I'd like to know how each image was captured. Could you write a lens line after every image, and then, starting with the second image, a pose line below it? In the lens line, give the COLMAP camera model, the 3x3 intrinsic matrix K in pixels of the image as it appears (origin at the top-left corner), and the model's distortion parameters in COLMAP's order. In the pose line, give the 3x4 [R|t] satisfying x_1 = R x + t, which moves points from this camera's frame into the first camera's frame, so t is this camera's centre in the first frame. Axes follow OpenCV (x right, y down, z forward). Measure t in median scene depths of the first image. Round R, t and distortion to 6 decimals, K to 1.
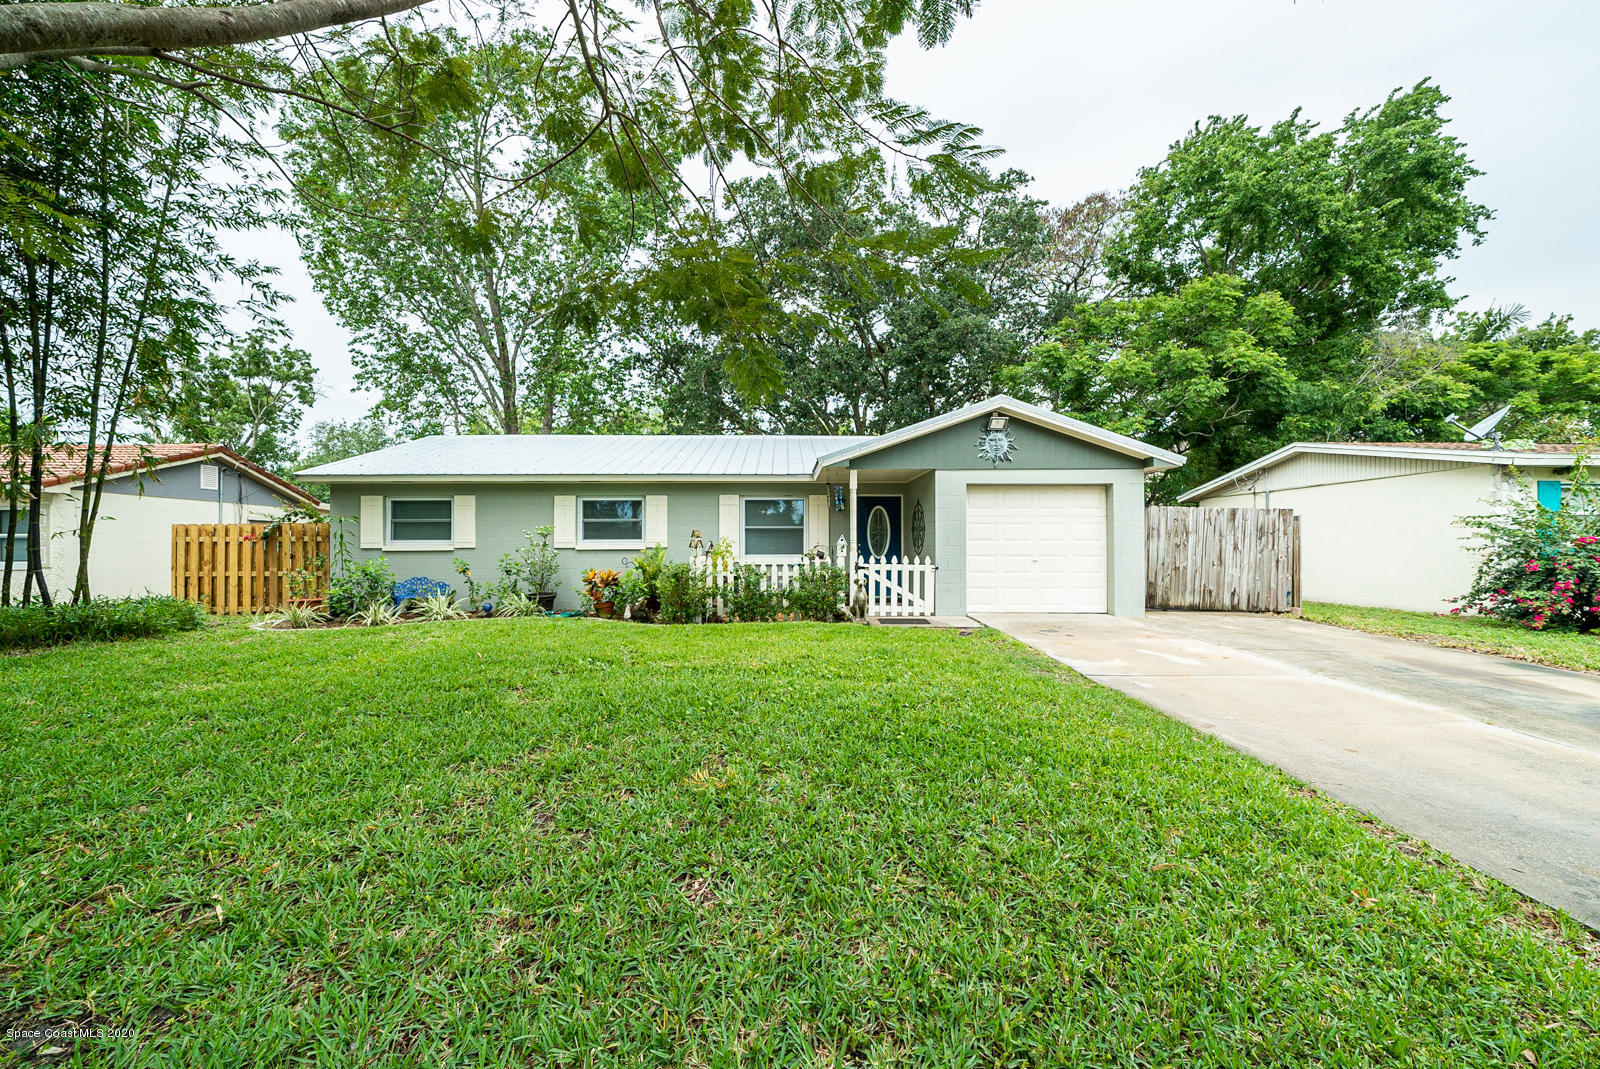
lens RADIAL K [[626.8, 0, 788.8], [0, 626.8, 539.8], [0, 0, 1]] dist [-0.006416, 0.000099]
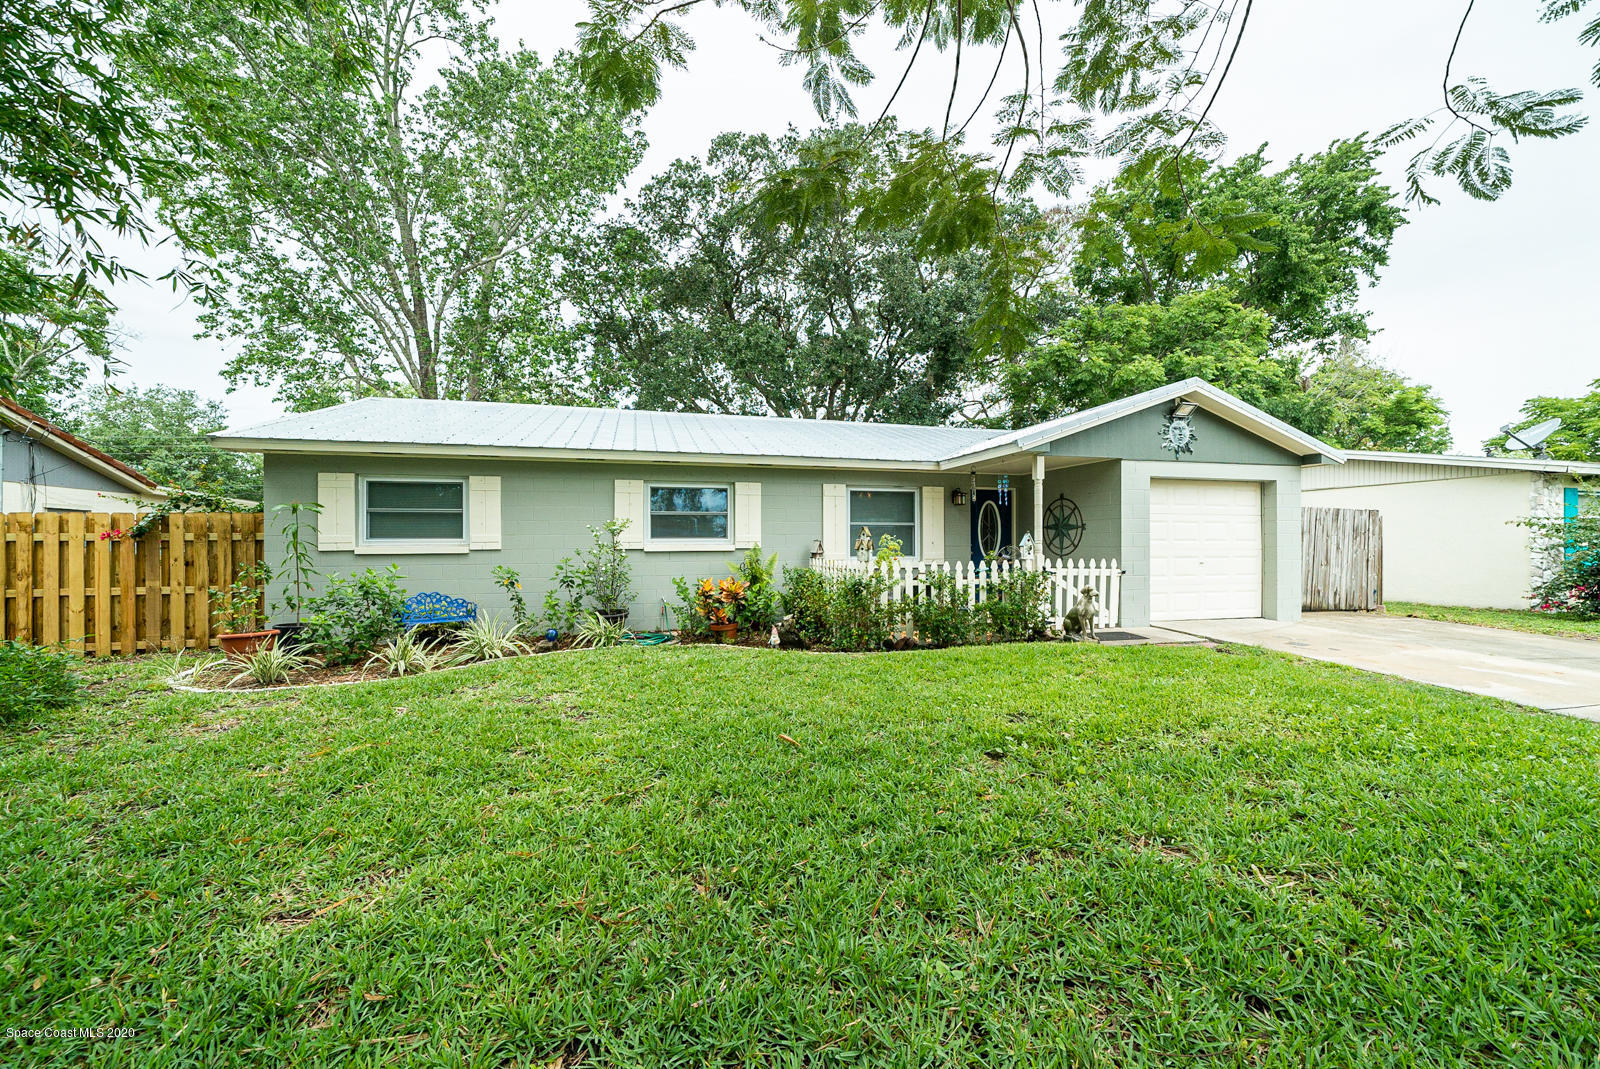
lens RADIAL K [[615.3, 0, 810.9], [0, 615.3, 537.0], [0, 0, 1]] dist [-0.007785, 0.000604]
pose [[0.970480, 0.002311, 0.241172, -0.325460], [-0.002388, 0.999997, 0.000029, -0.002451], [-0.241171, -0.000604, 0.970482, 0.230516]]
